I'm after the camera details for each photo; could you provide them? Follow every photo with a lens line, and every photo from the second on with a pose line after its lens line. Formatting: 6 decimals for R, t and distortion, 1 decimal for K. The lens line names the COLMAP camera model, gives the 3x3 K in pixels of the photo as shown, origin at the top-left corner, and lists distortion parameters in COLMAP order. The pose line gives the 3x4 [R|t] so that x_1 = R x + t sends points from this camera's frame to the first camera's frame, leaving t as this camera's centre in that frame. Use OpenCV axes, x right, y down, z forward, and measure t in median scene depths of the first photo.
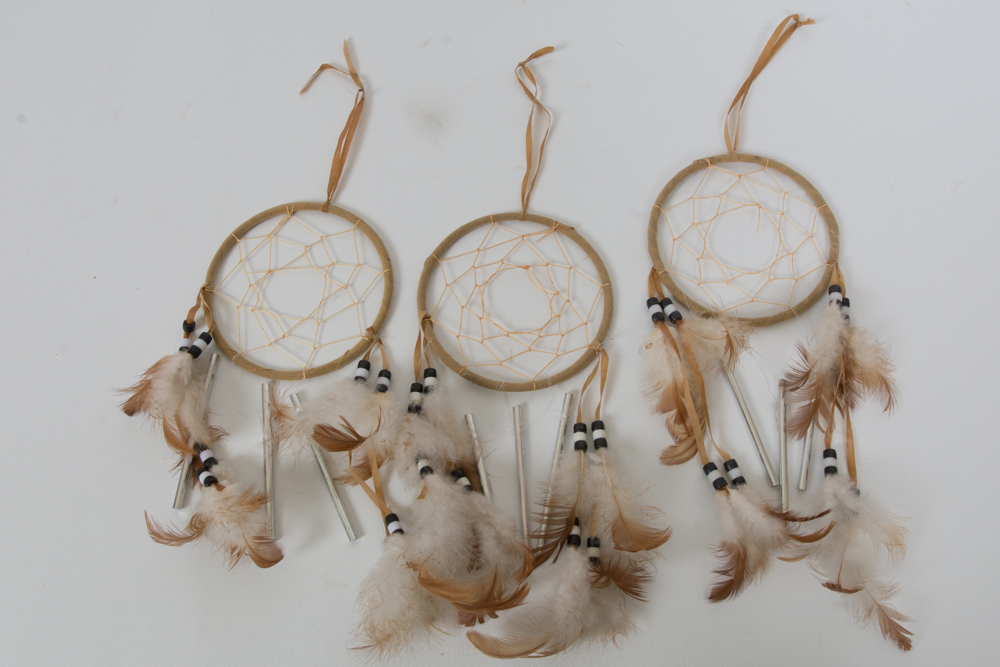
lens RADIAL K [[821.3, 0, 499.0], [0, 821.3, 331.8], [0, 0, 1]] dist [-0.114592, -0.001256]
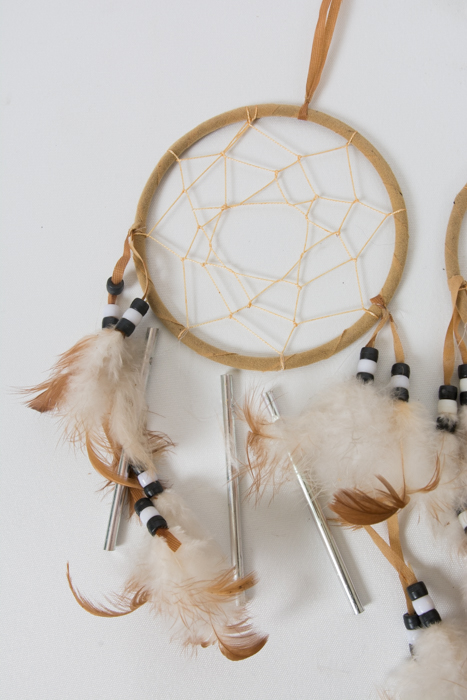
lens RADIAL K [[567.7, 0, 233.8], [0, 567.7, 350.4], [0, 0, 1]] dist [-0.097899, 0.004441]
pose [[0.991999, 0.046319, -0.117444, -0.220476], [-0.017209, 0.971193, 0.237671, -0.072645], [0.125069, -0.233748, 0.964220, 0.523313]]
